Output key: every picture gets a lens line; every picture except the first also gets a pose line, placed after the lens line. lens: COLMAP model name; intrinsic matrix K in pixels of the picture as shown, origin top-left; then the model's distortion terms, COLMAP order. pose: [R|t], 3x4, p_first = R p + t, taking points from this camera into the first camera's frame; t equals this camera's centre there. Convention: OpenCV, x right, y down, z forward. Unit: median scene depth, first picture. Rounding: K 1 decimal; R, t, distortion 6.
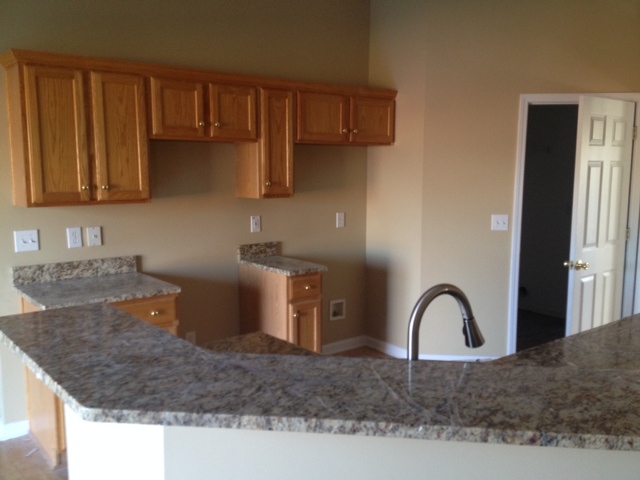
lens RADIAL K [[602.2, 0, 319.3], [0, 602.2, 245.8], [0, 0, 1]] dist [0.028868, 0.000000]
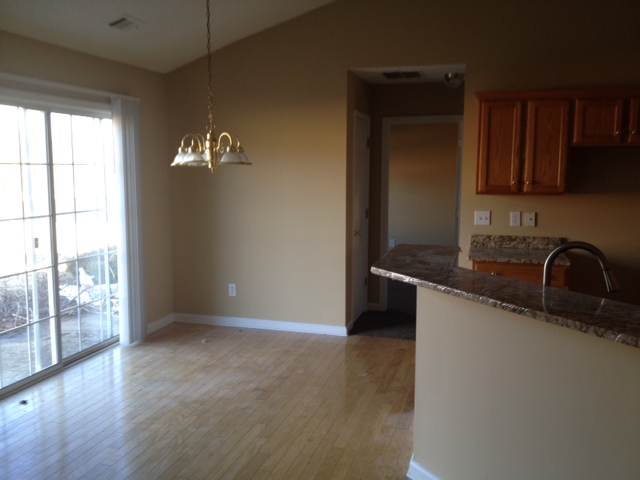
lens RADIAL K [[602.2, 0, 320.0], [0, 602.2, 238.6], [0, 0, 1]] dist [0.028868, 0.000000]
pose [[0.575187, 0.095164, -0.812468, 0.493870], [-0.116996, 0.992569, 0.033432, 0.039286], [0.809612, 0.075826, 0.582047, -0.180976]]
